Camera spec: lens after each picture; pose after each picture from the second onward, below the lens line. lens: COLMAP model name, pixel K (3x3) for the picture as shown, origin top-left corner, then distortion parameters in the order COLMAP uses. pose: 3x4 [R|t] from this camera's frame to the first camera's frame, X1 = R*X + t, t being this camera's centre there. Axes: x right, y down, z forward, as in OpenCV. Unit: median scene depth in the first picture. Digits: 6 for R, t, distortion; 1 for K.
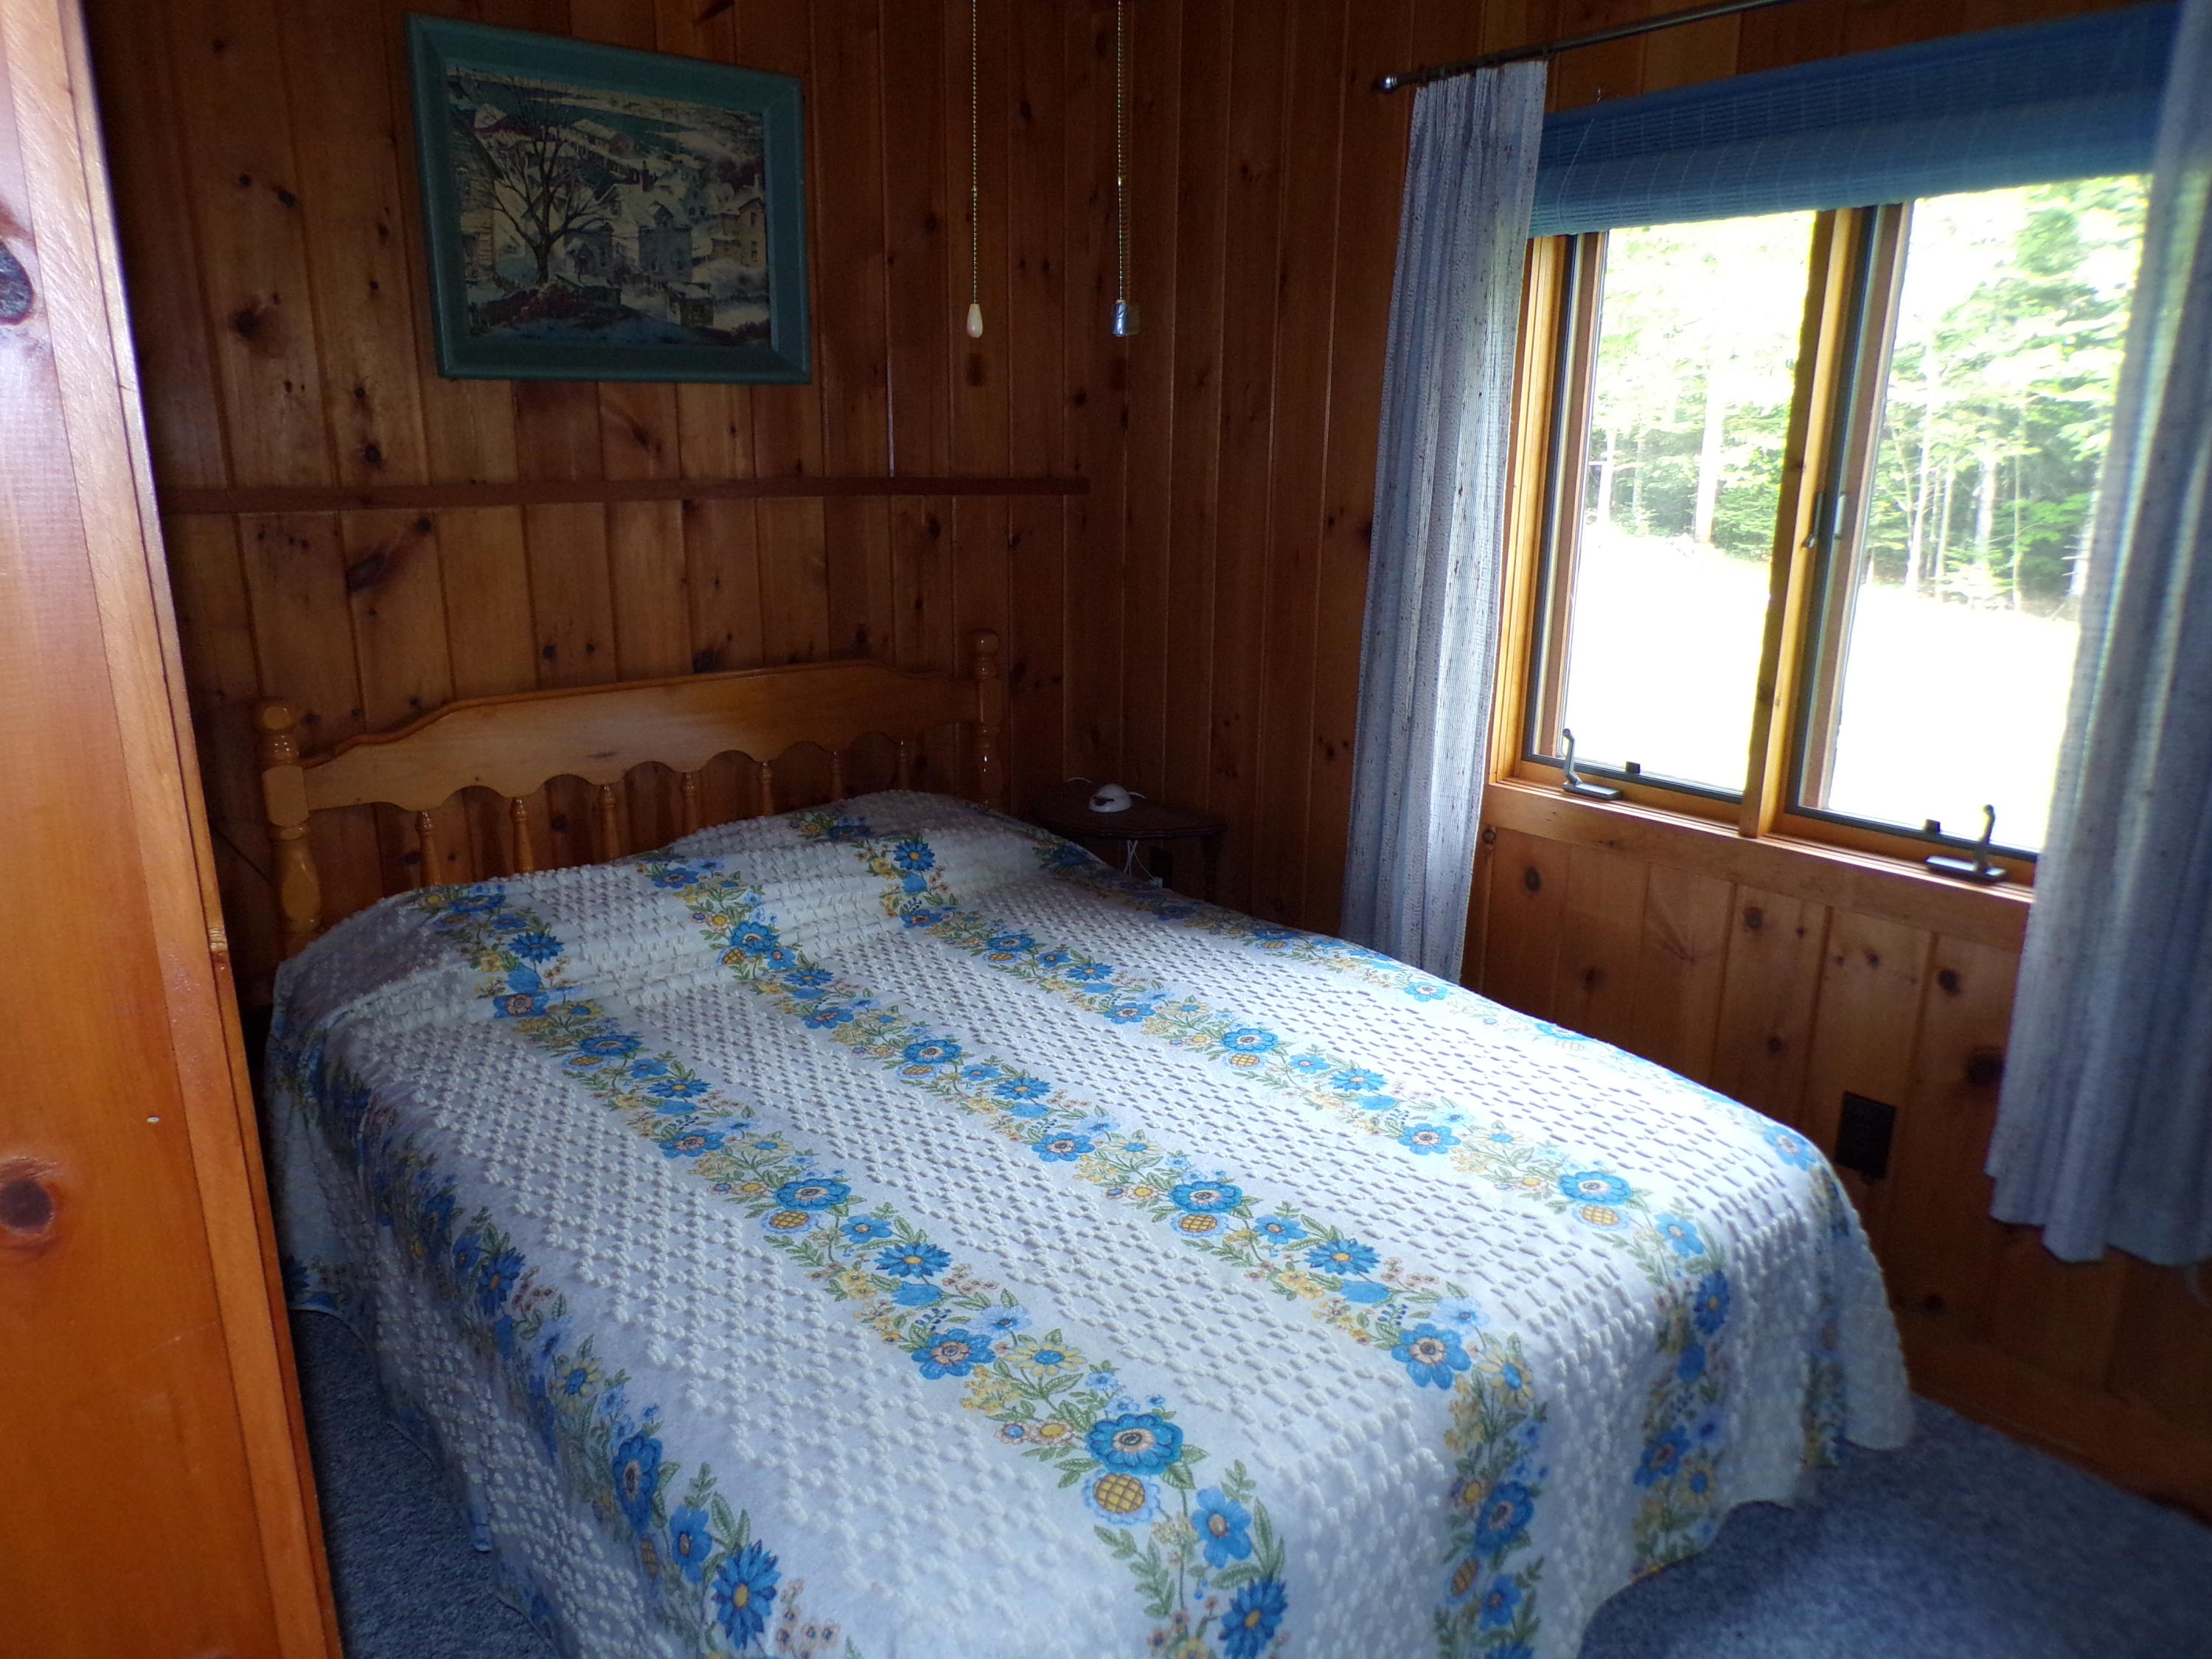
lens RADIAL K [[1499.3, 0, 1106.0], [0, 1499.3, 829.5], [0, 0, 1]] dist [-0.007706, 0.035459]
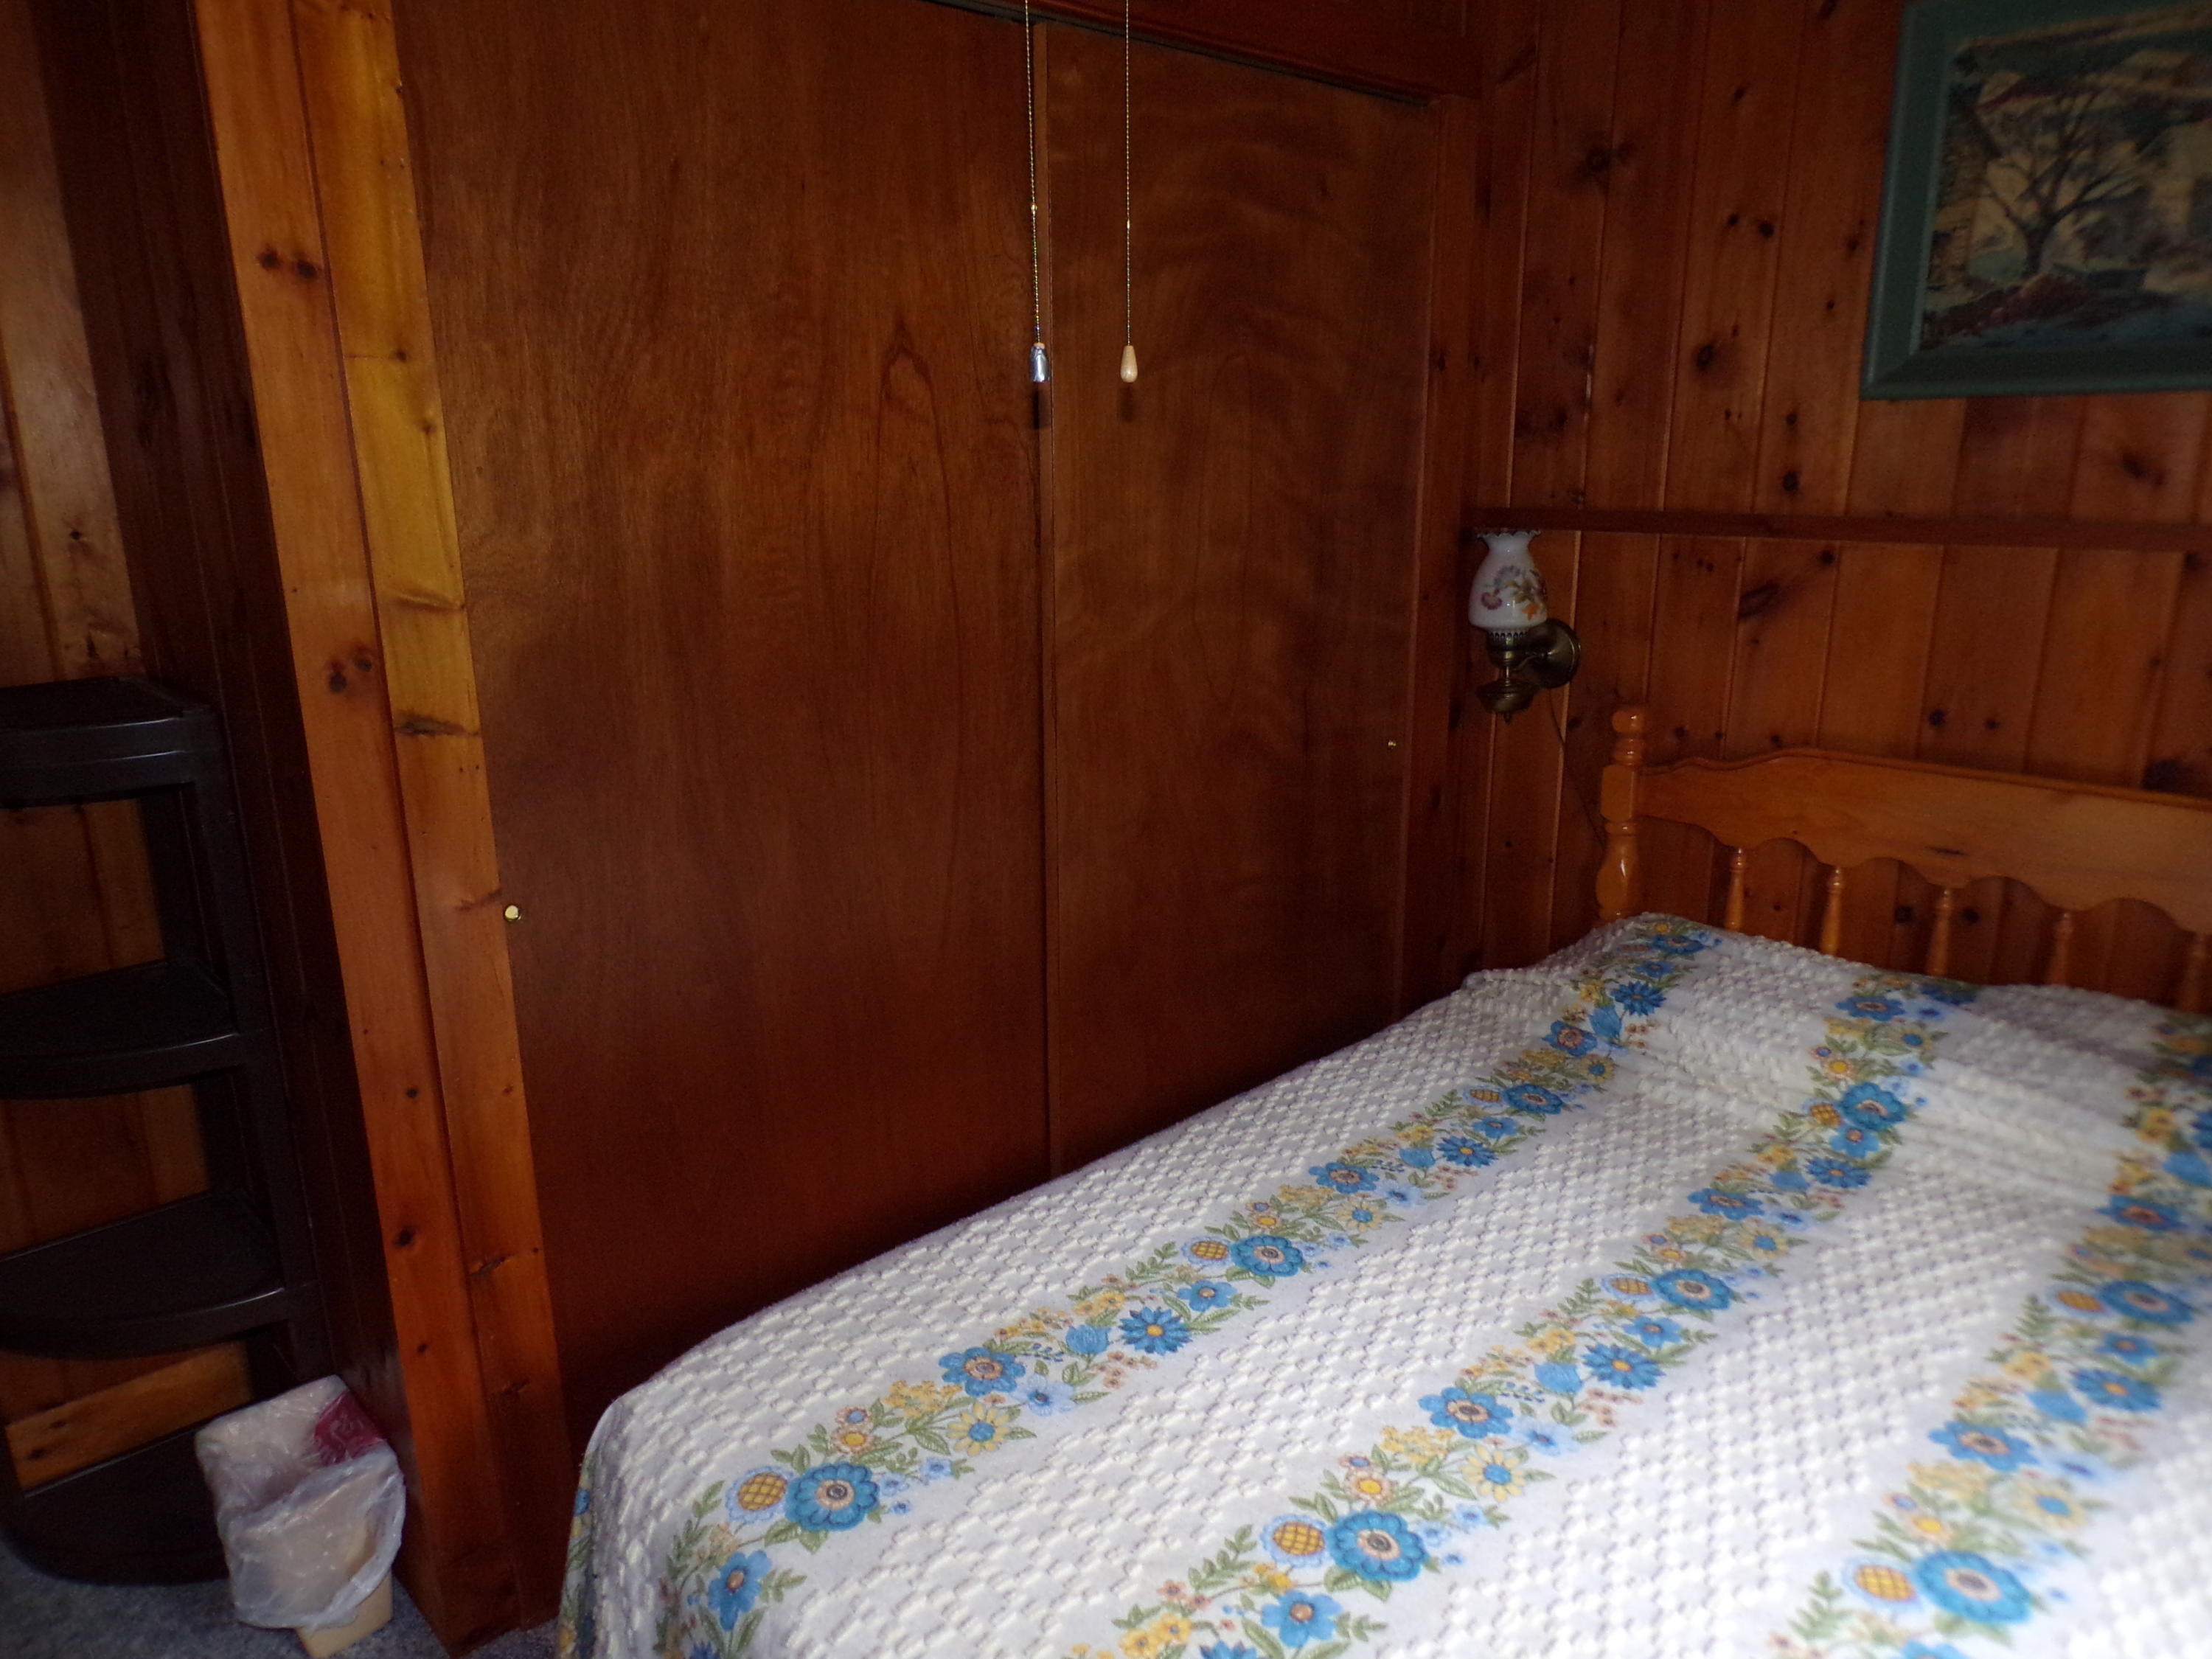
lens RADIAL K [[1496.7, 0, 1108.4], [0, 1496.7, 840.6], [0, 0, 1]] dist [-0.004300, 0.006826]
pose [[0.092767, 0.255518, -0.962344, 0.451472], [-0.245972, 0.942436, 0.226521, -0.140369], [0.964828, 0.215696, 0.150277, 0.474941]]
